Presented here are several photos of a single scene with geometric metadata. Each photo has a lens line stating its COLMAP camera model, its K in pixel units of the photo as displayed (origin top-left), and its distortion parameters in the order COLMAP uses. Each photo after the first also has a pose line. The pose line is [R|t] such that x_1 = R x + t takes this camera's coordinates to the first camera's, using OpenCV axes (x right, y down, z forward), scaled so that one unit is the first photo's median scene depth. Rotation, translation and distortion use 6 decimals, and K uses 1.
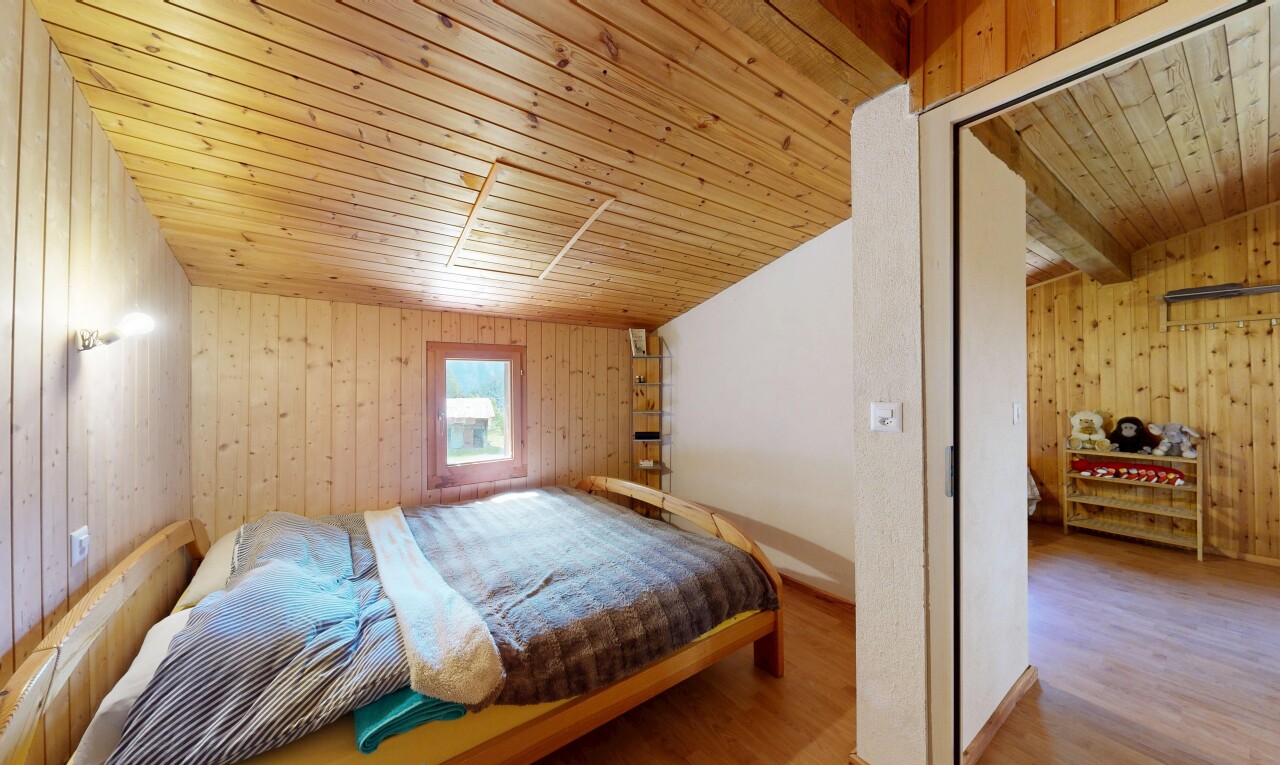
lens RADIAL K [[429.9, 0, 642.3], [0, 429.9, 383.8], [0, 0, 1]] dist [-0.000421, 0.000119]
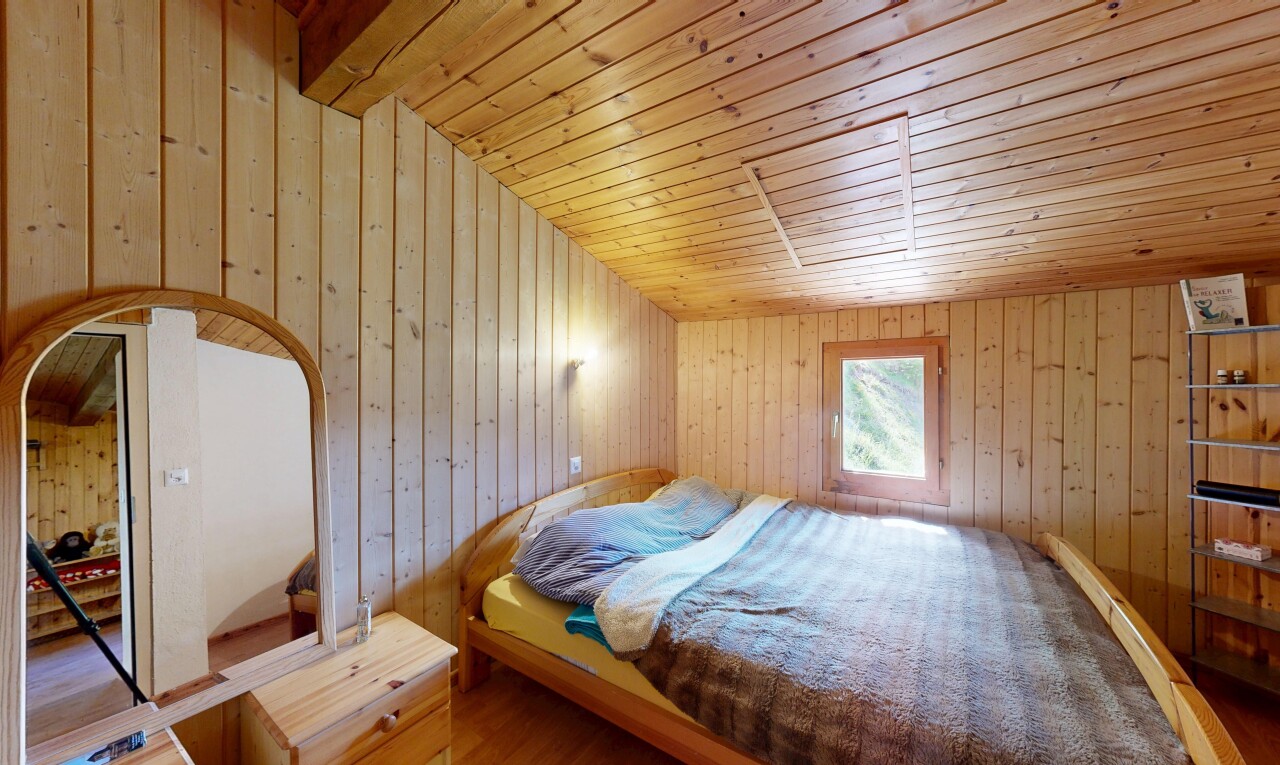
lens RADIAL K [[429.9, 0, 635.5], [0, 429.9, 384.7], [0, 0, 1]] dist [-0.000421, 0.000119]
pose [[0.338622, 0.003108, -0.940917, 0.268260], [0.000438, 0.999994, 0.003461, -0.004338], [0.940922, -0.001584, 0.338618, 0.223131]]
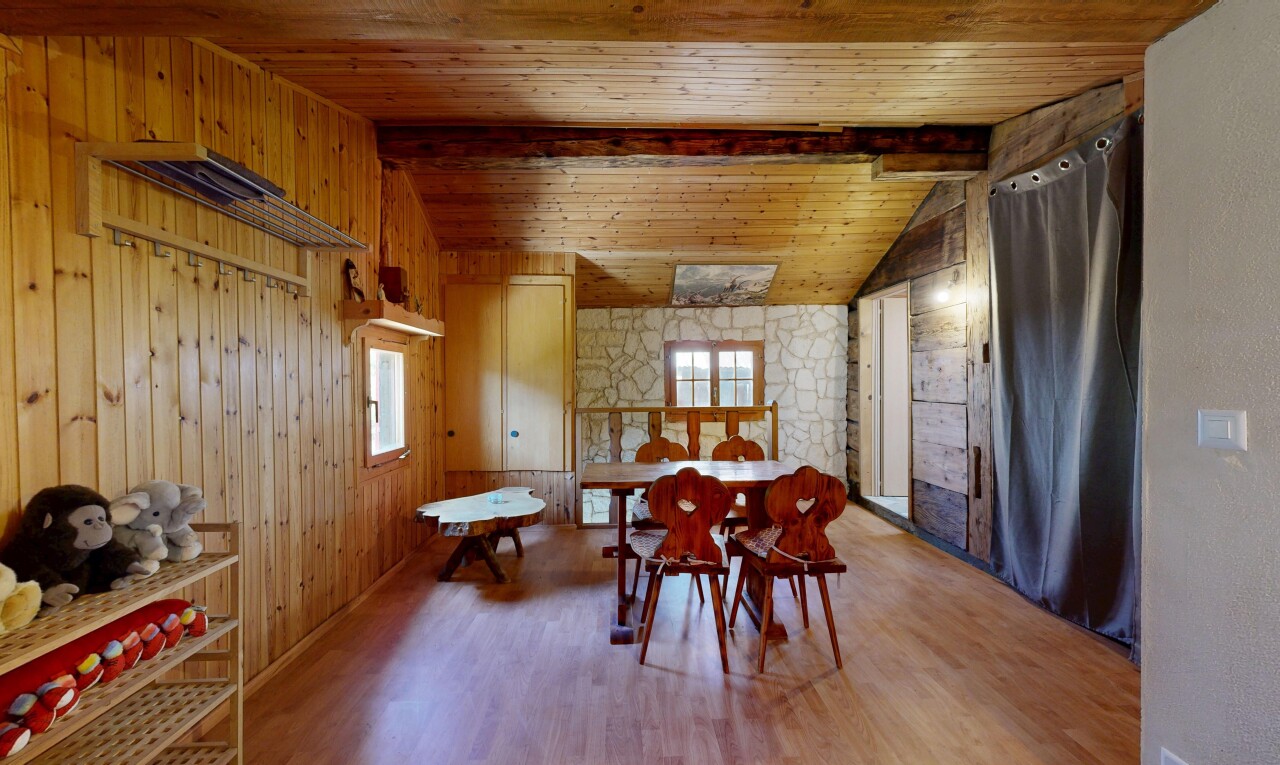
lens RADIAL K [[497.6, 0, 637.0], [0, 497.6, 384.2], [0, 0, 1]] dist [-0.000727, -0.000564]
pose [[-0.831774, 0.000965, 0.555114, 0.683134], [0.000217, 0.999999, -0.001413, 0.003979], [-0.555114, -0.001055, -0.831773, 1.228106]]
